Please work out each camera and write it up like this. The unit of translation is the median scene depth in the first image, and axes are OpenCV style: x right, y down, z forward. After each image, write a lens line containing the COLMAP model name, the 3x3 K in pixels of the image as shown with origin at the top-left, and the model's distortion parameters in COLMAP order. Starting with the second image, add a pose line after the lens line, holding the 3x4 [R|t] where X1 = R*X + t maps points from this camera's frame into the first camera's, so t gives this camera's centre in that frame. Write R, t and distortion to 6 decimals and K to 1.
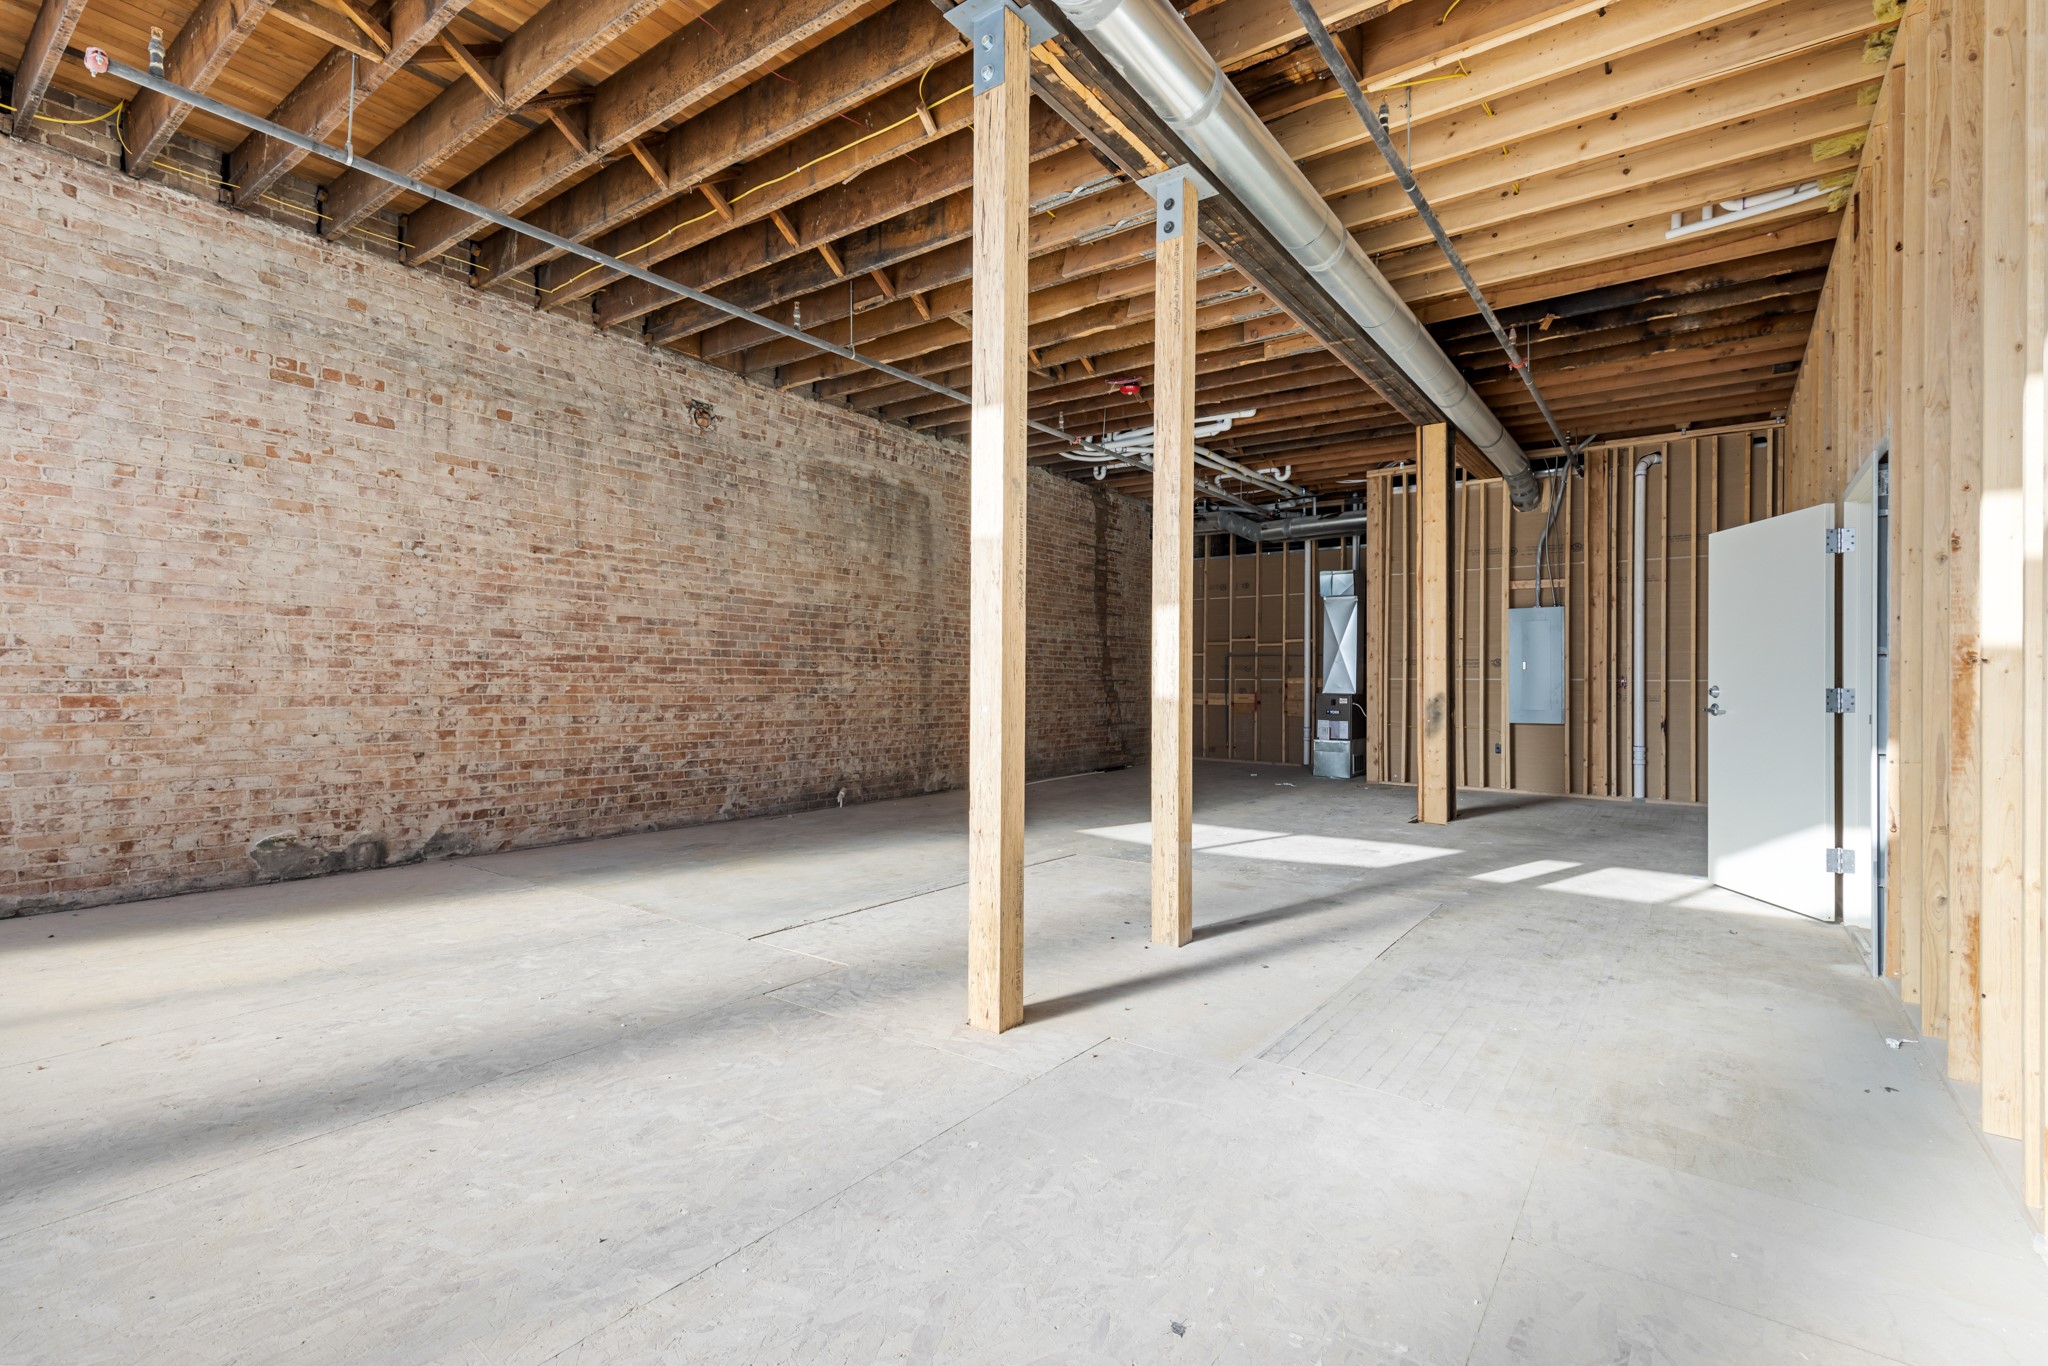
lens RADIAL K [[929.8, 0, 1019.6], [0, 929.8, 677.1], [0, 0, 1]] dist [0.010162, -0.000766]
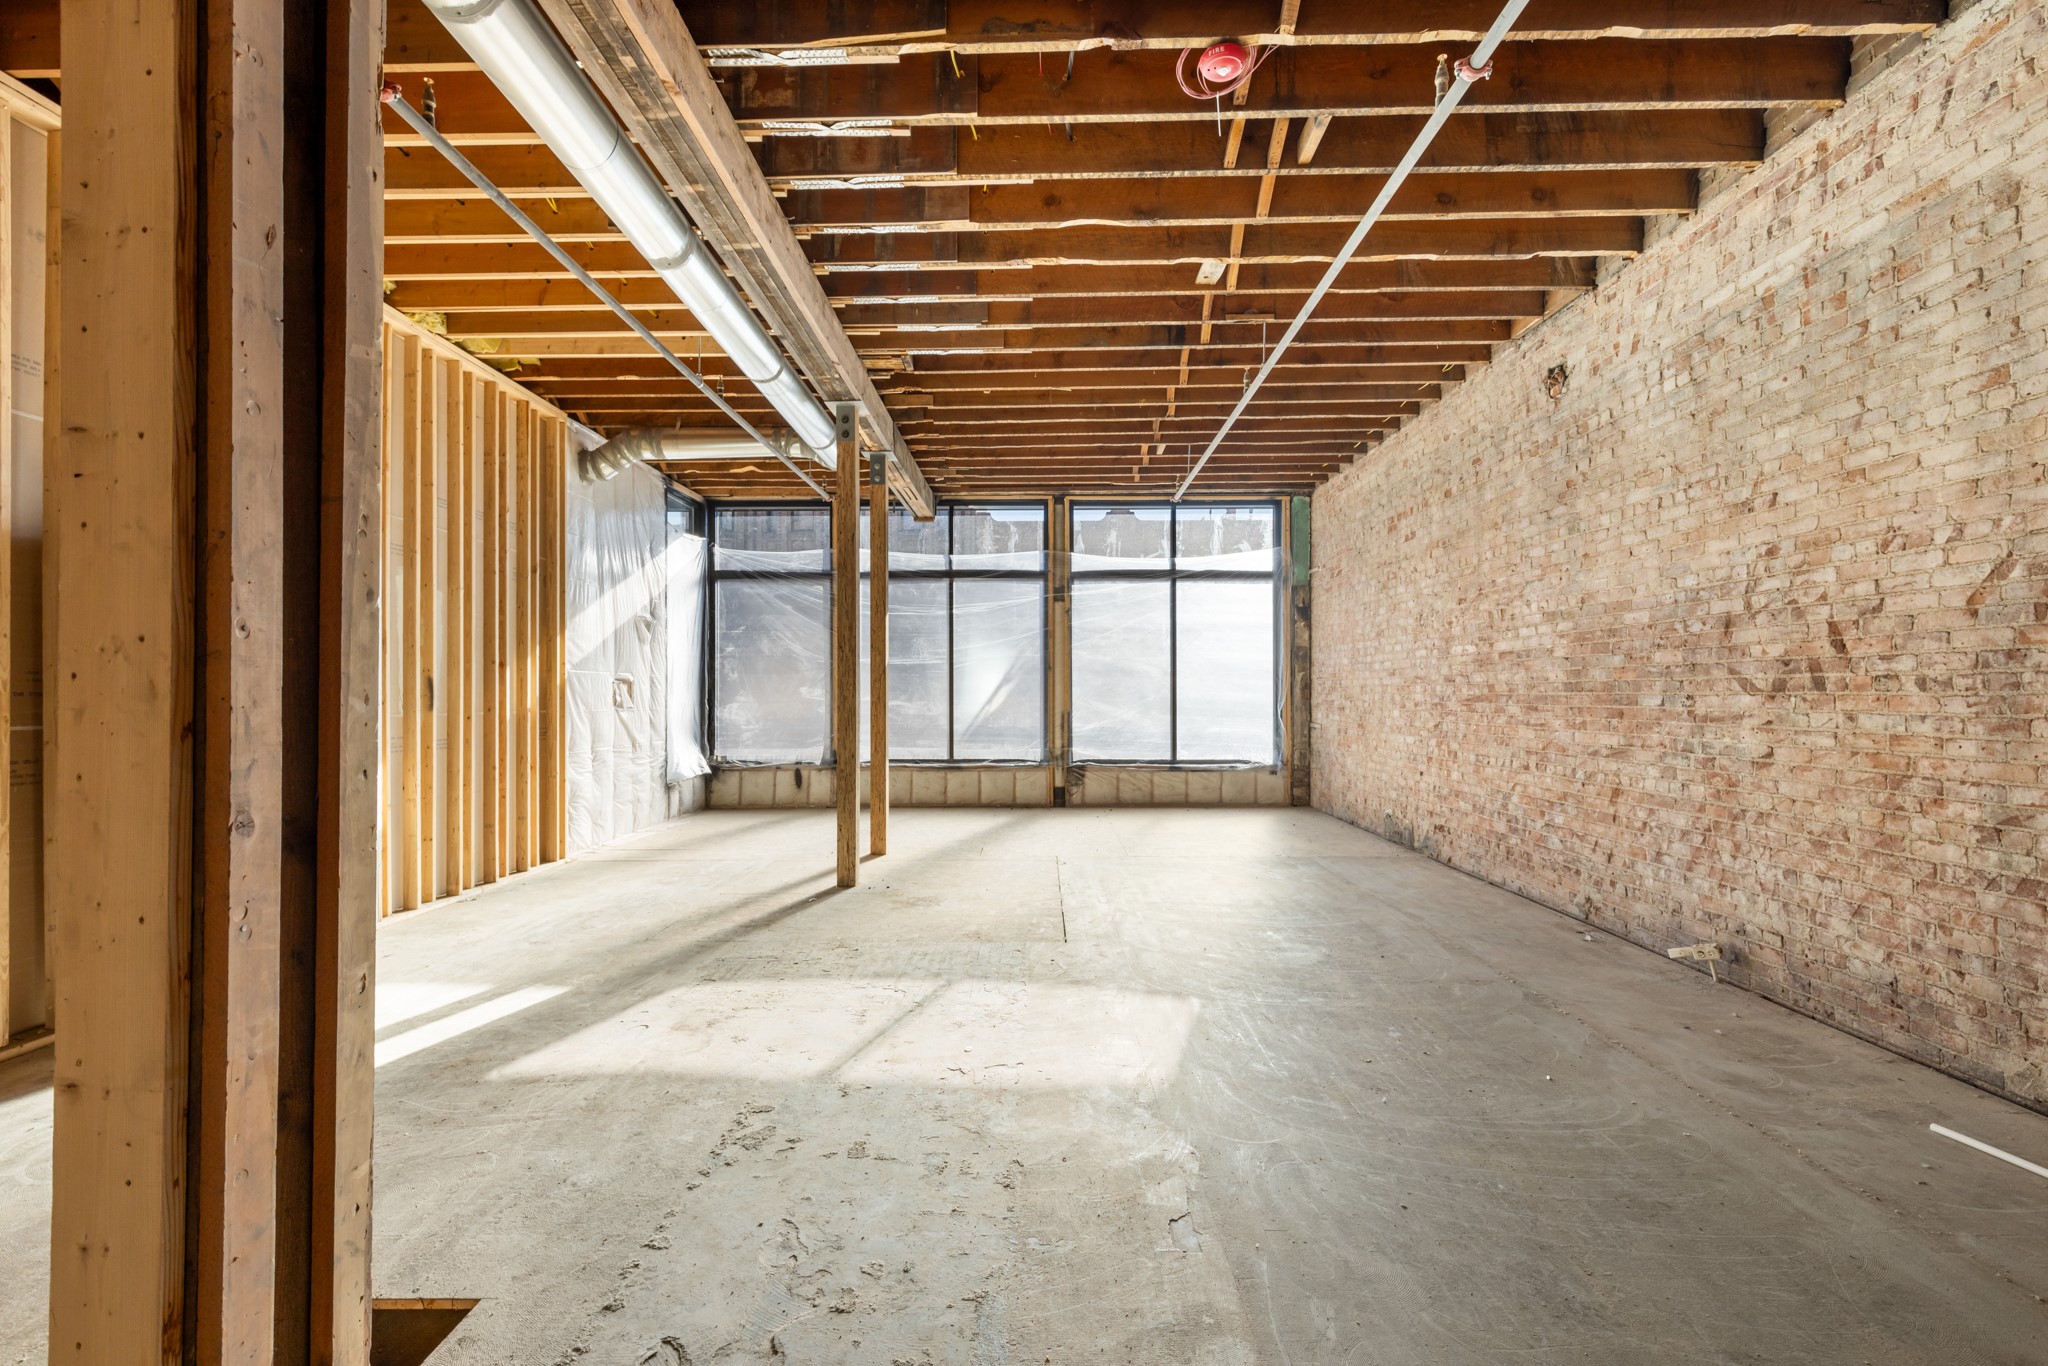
lens RADIAL K [[929.8, 0, 1021.0], [0, 929.8, 690.9], [0, 0, 1]] dist [0.010162, -0.000766]
pose [[-0.815874, -0.010105, -0.578141, 0.410051], [-0.001848, 0.999888, -0.014869, -0.009305], [0.578227, -0.011063, -0.815801, 1.194440]]
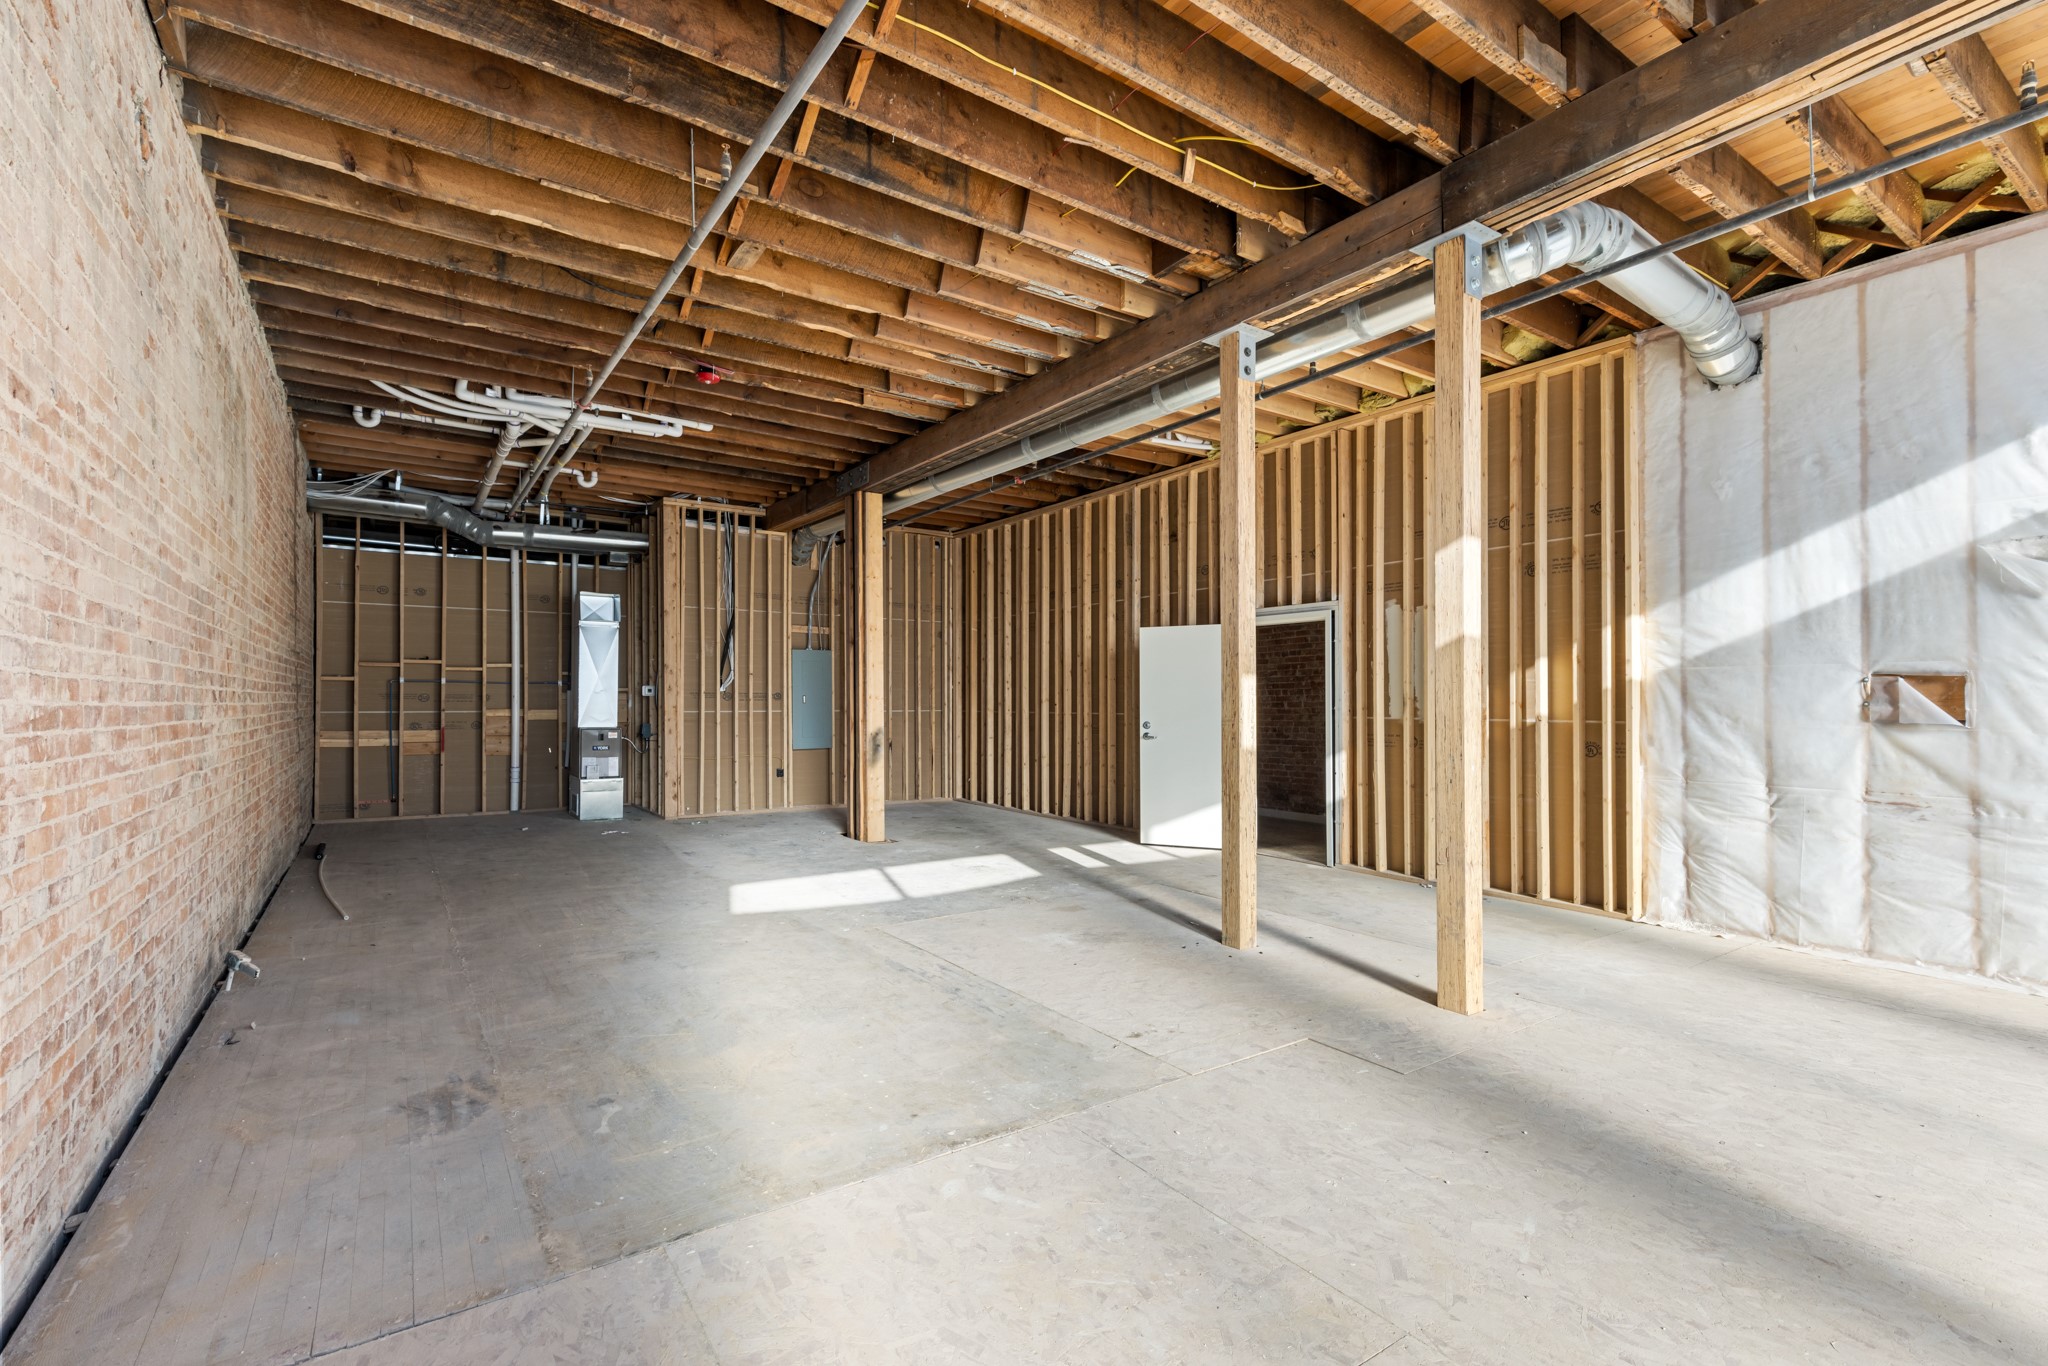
lens RADIAL K [[929.8, 0, 1021.3], [0, 929.8, 692.8], [0, 0, 1]] dist [0.010162, -0.000766]
pose [[0.324201, -0.000023, 0.945988, -0.915771], [-0.003276, 0.999994, 0.001147, -0.043952], [-0.945983, -0.003471, 0.324199, 0.726870]]
